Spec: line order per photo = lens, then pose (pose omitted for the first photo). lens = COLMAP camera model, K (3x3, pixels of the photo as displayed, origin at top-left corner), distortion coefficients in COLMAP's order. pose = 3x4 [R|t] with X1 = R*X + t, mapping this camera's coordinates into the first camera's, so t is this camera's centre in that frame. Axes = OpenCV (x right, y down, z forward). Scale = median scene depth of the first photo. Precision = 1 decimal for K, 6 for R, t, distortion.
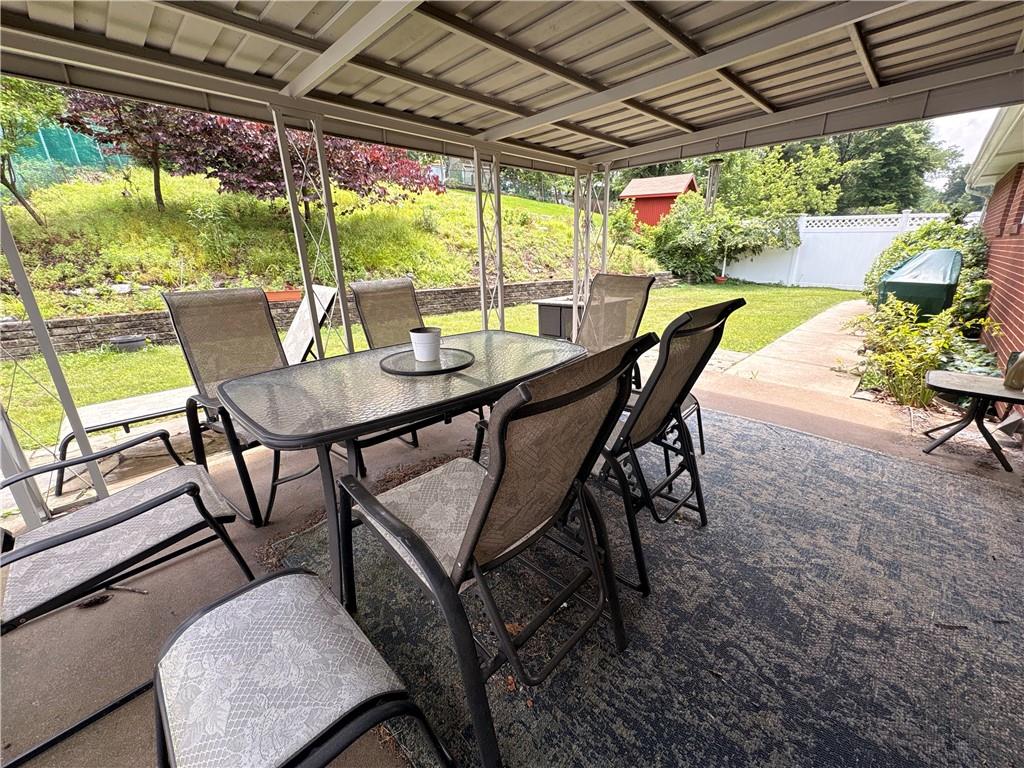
lens RADIAL K [[408.9, 0, 512.5], [0, 408.9, 383.0], [0, 0, 1]] dist [0.001067, 0.000452]
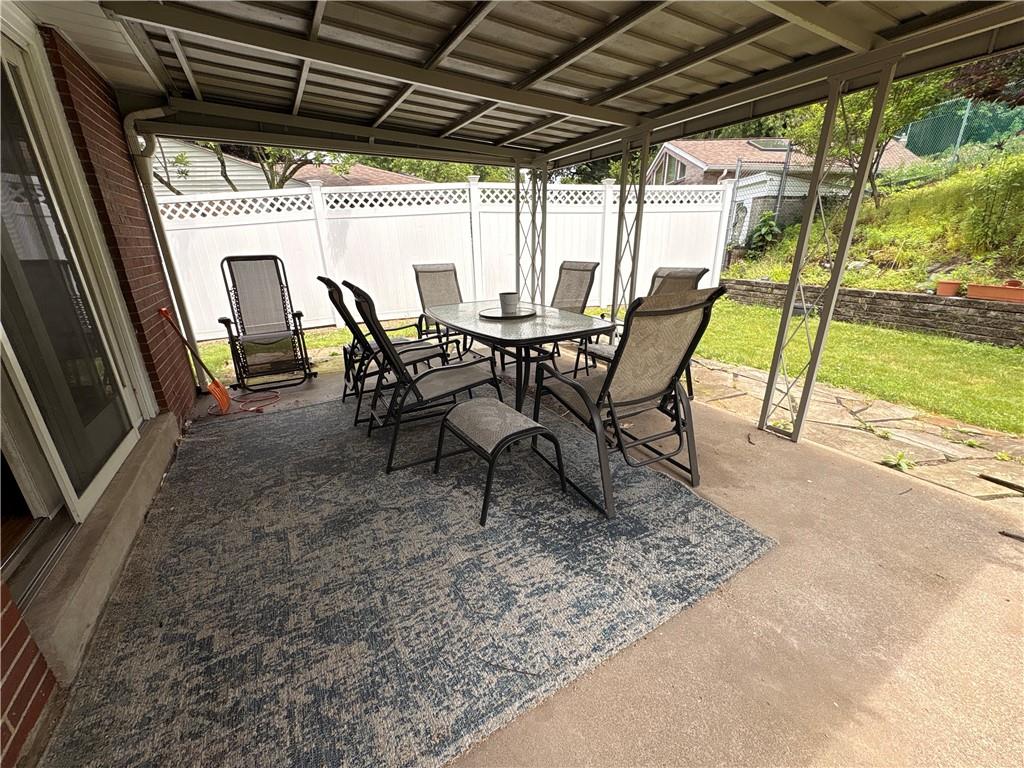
lens RADIAL K [[408.9, 0, 512.5], [0, 408.9, 383.0], [0, 0, 1]] dist [0.001067, 0.000452]
pose [[-0.275649, 0.337425, -0.900090, 1.085281], [-0.277828, 0.868438, 0.410643, -0.391234], [0.920233, 0.363264, -0.145638, 1.116751]]
